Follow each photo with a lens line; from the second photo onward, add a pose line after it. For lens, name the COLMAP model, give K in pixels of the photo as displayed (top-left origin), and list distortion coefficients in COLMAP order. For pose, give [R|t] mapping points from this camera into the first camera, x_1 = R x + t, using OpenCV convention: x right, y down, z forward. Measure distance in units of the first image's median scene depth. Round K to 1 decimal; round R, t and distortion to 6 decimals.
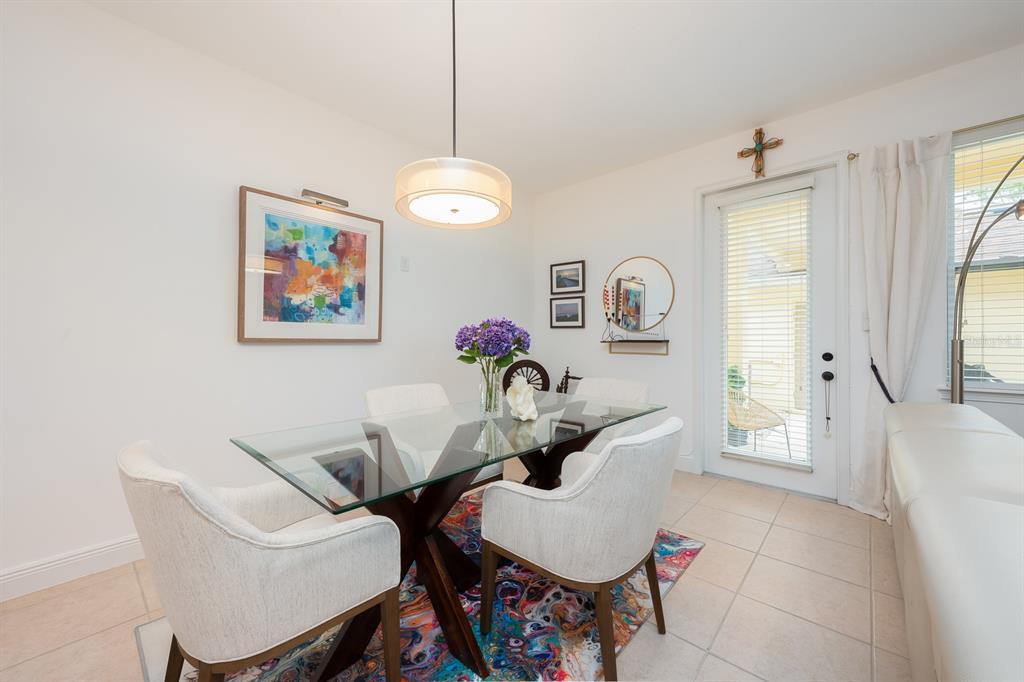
lens RADIAL K [[400.9, 0, 509.7], [0, 400.9, 337.2], [0, 0, 1]] dist [0.000351, 0.000107]
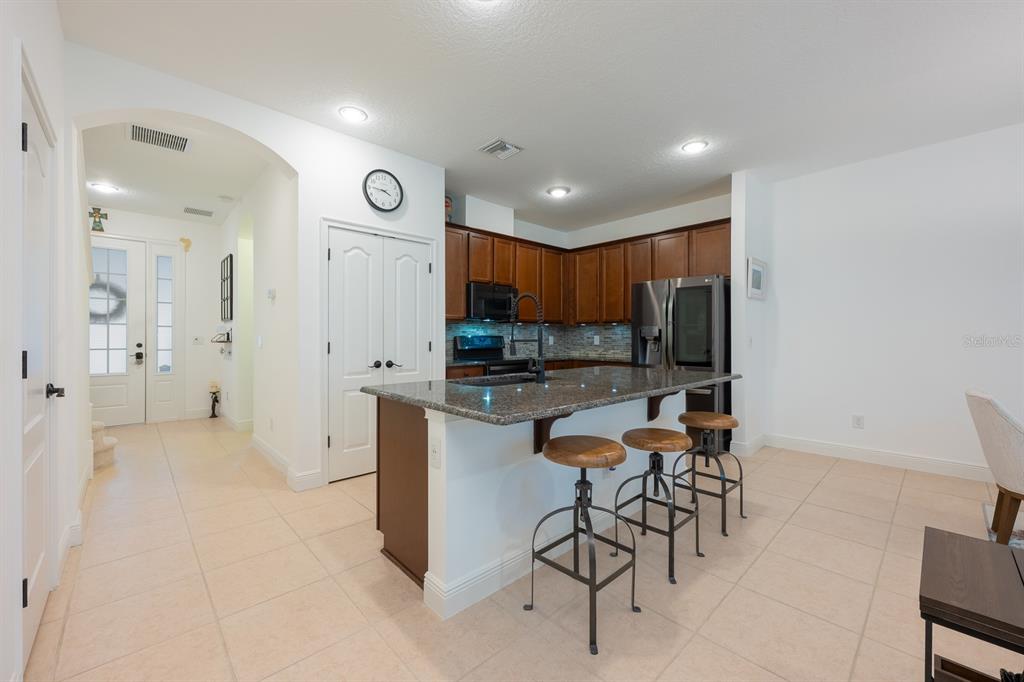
lens RADIAL K [[400.9, 0, 509.7], [0, 400.9, 337.2], [0, 0, 1]] dist [0.000351, 0.000107]
pose [[-0.086162, 0.002150, -0.996279, 0.375455], [-0.001372, 0.999996, 0.002277, -0.005285], [0.996280, 0.001563, -0.086159, -0.344969]]
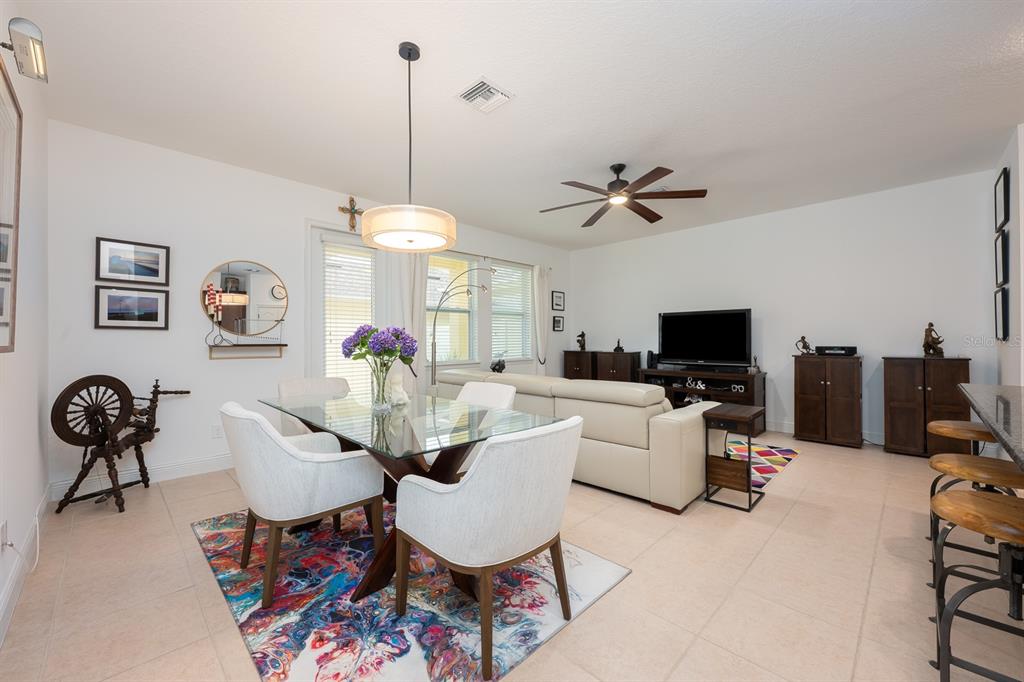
lens RADIAL K [[409.7, 0, 512.0], [0, 409.7, 341.0], [0, 0, 1]] dist [-0.000821, -0.000108]
pose [[0.027442, -0.003000, 0.999619, -0.633734], [-0.000884, 0.999995, 0.003025, -0.004118], [-0.999623, -0.000966, 0.027440, 0.287185]]
